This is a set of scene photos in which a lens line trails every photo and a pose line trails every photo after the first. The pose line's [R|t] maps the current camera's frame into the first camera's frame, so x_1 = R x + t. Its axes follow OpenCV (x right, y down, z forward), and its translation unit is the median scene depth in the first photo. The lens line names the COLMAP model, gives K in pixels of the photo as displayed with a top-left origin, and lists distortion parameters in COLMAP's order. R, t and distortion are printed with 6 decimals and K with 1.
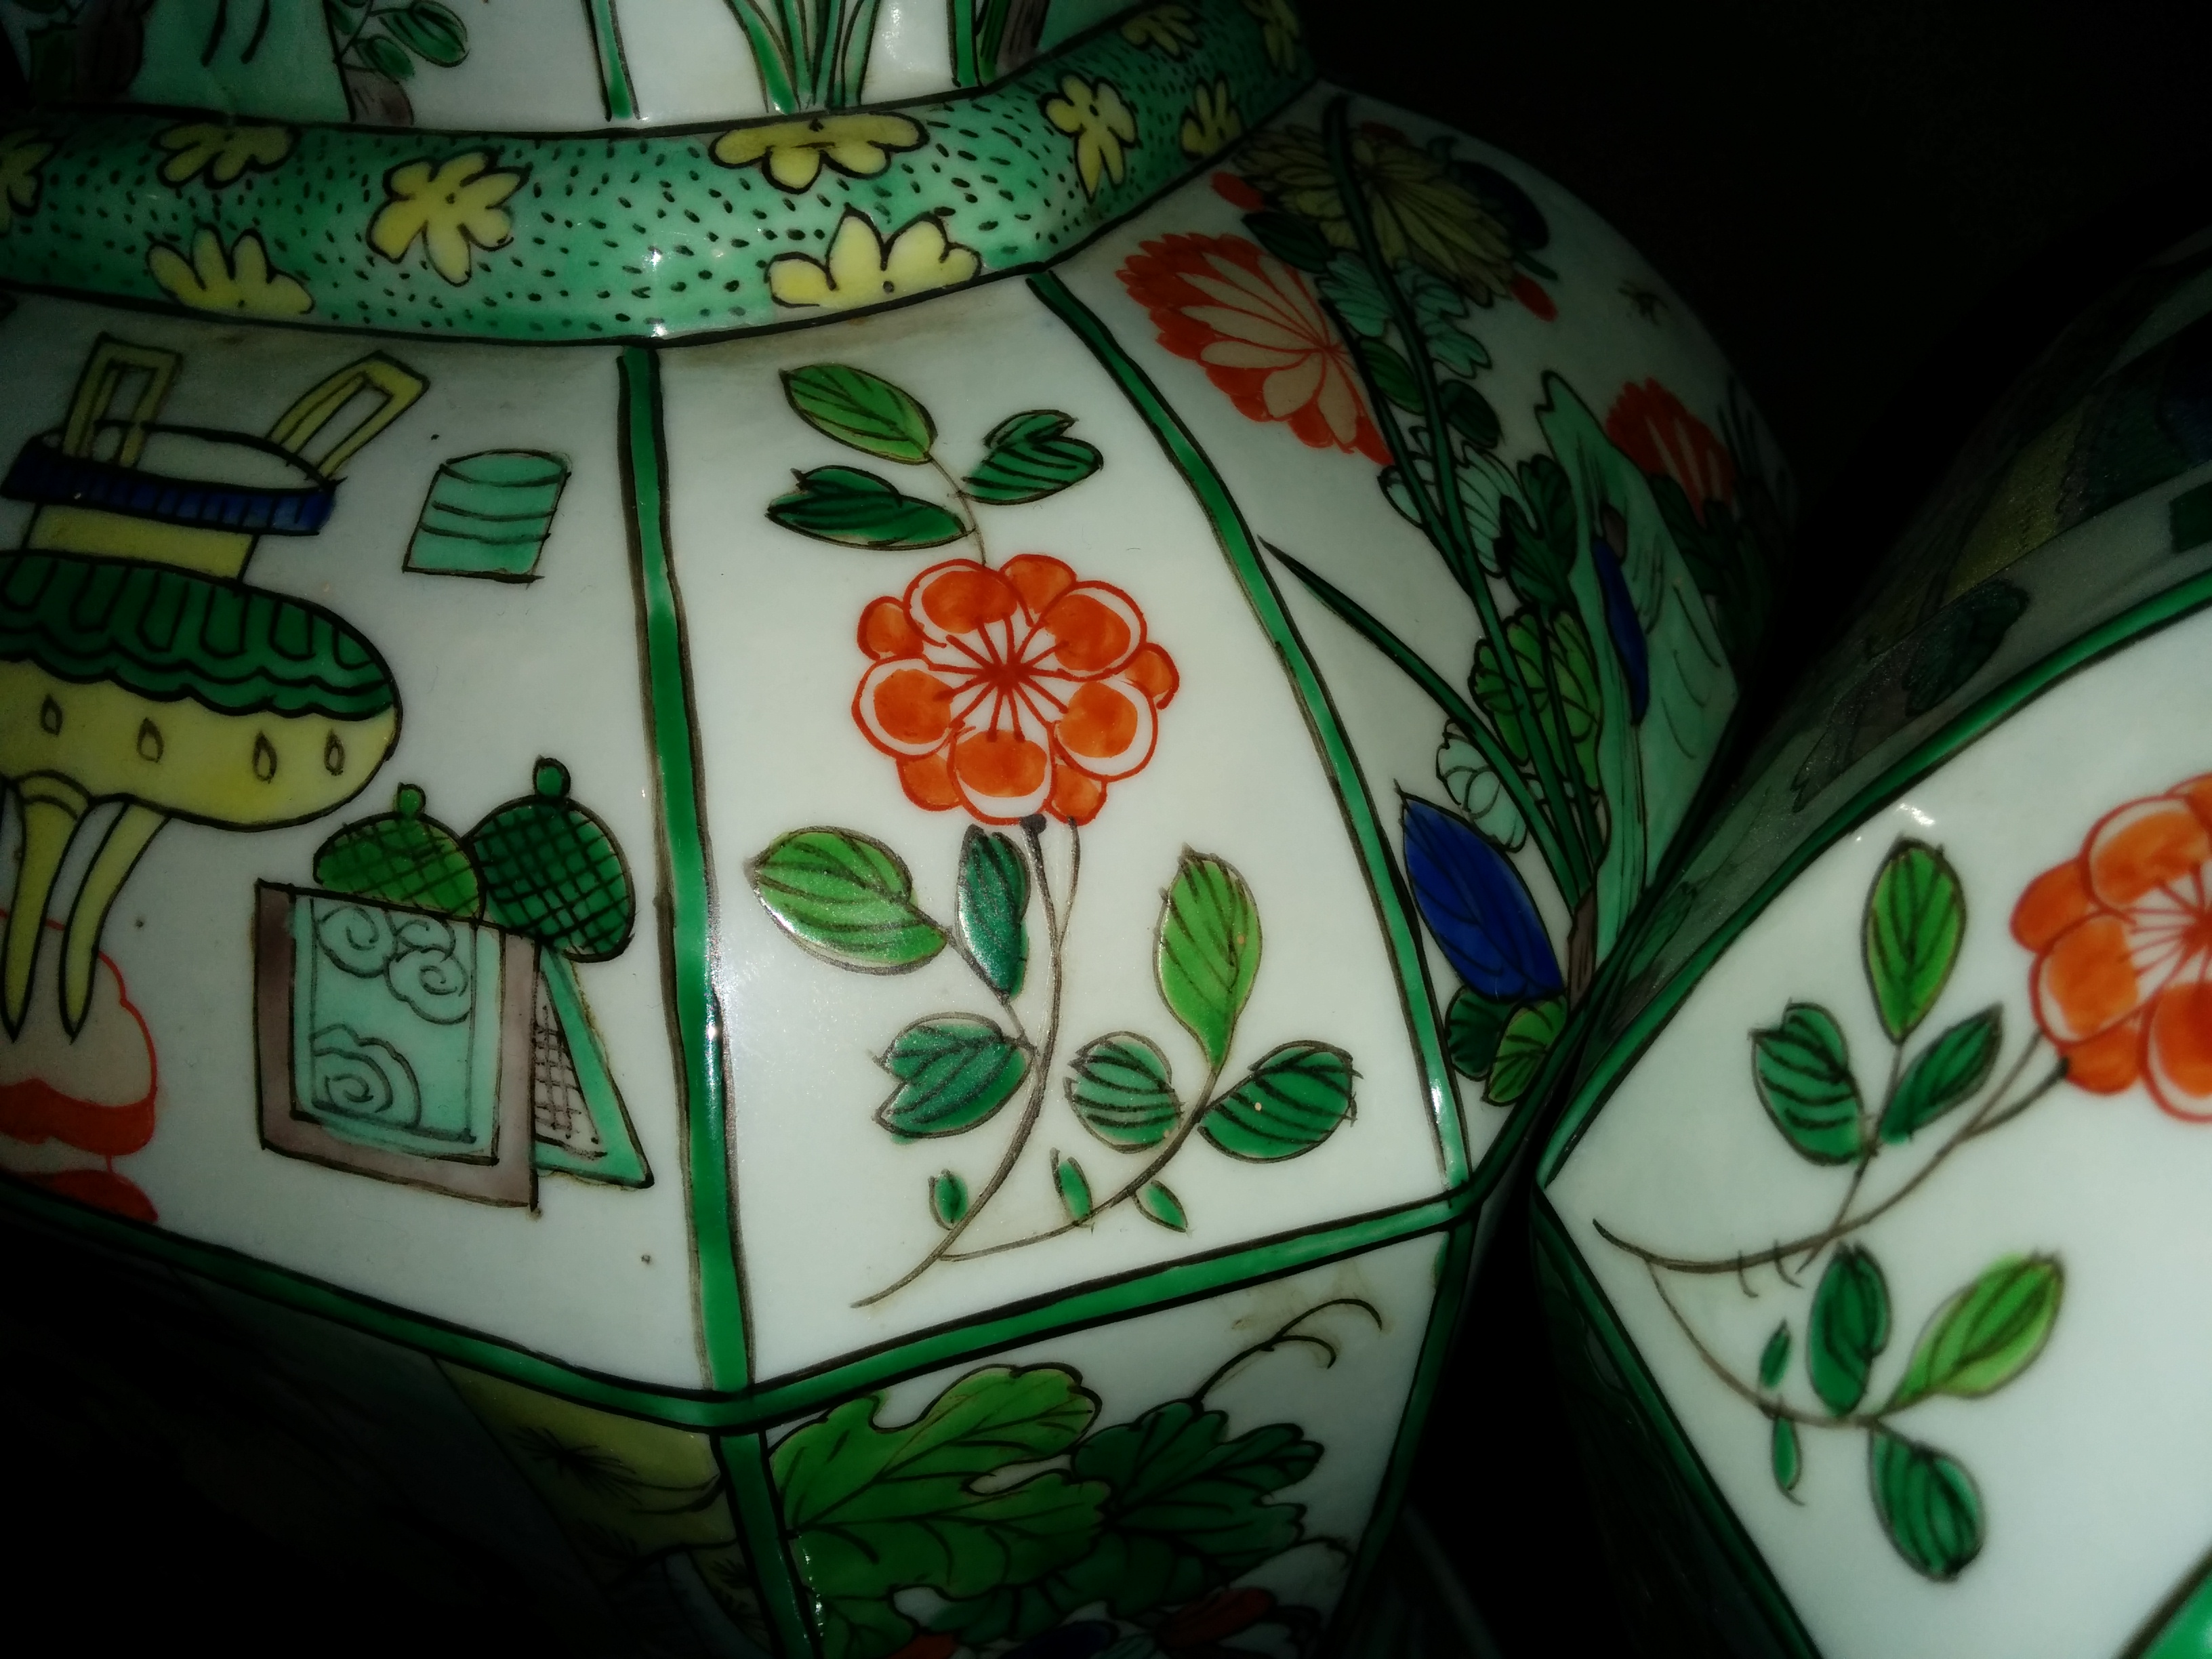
lens RADIAL K [[2059.3, 0, 1106.0], [0, 2059.3, 829.5], [0, 0, 1]] dist [-0.019637, -0.017946]
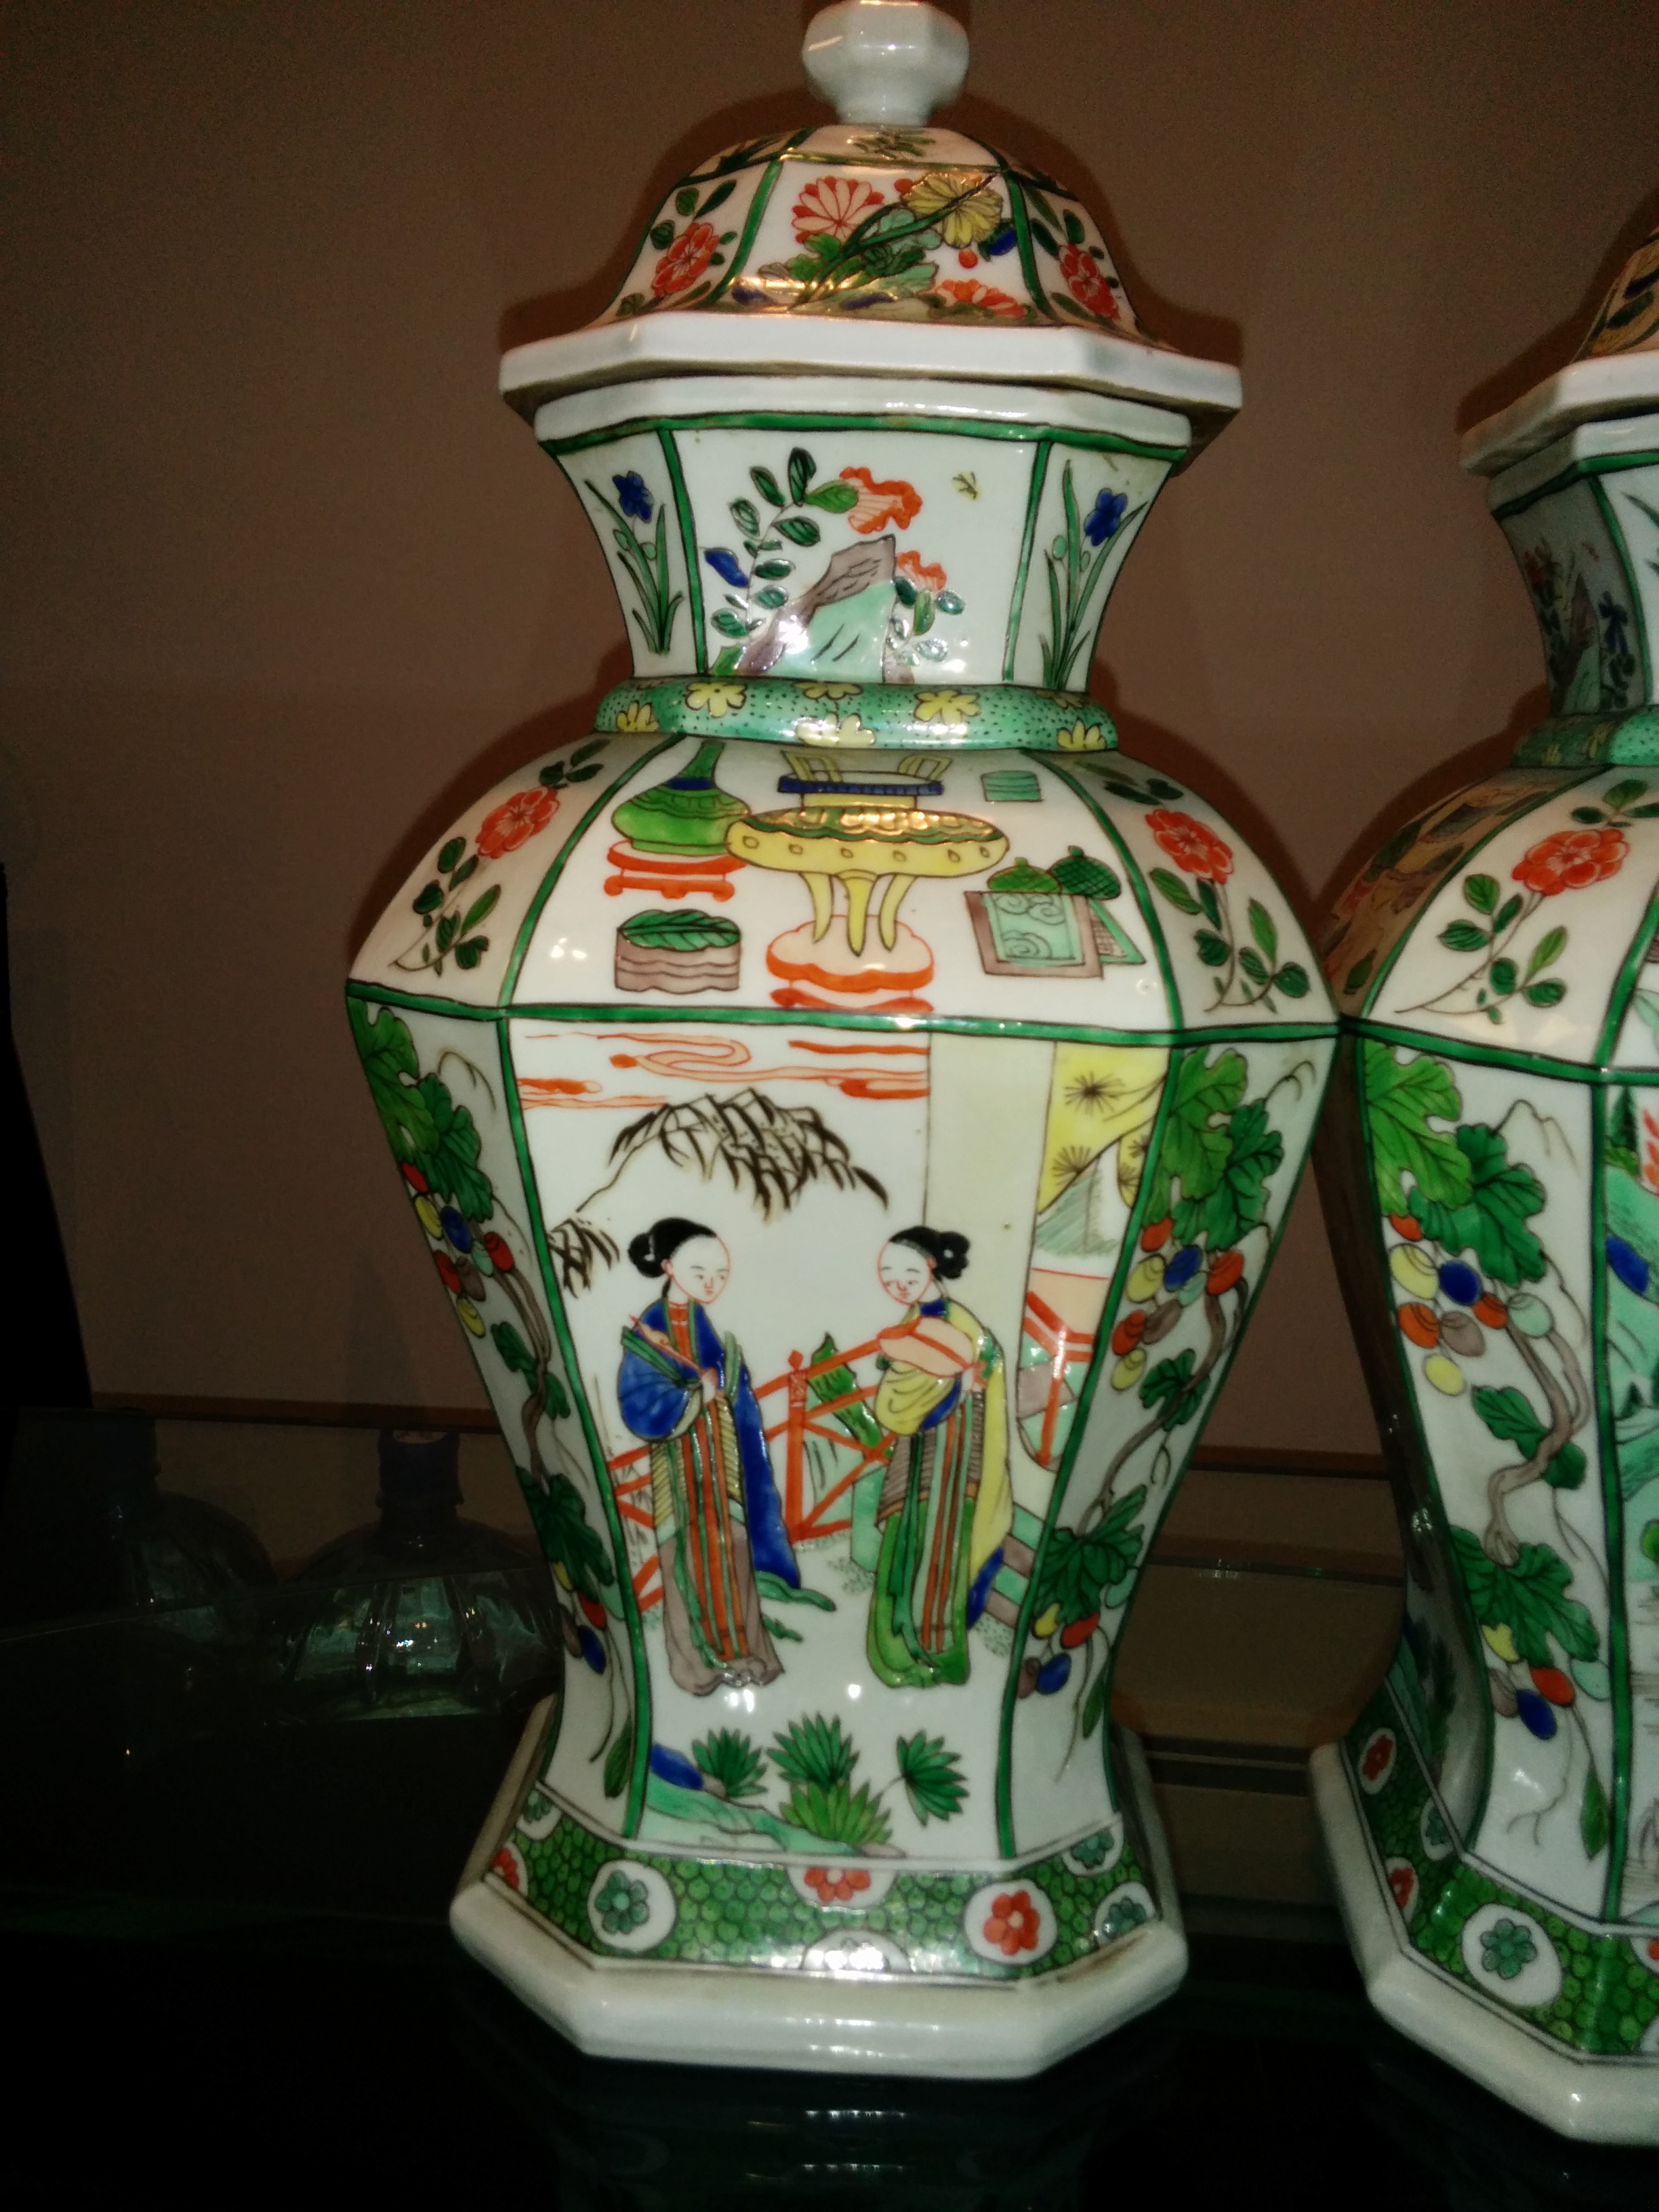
lens RADIAL K [[2059.3, 0, 829.5], [0, 2059.3, 1106.0], [0, 0, 1]] dist [-0.019637, -0.017946]
pose [[0.935891, 0.015223, 0.351961, -1.604874], [0.113209, 0.933079, -0.341390, 1.261674], [-0.333604, 0.359349, 0.871537, -1.300947]]
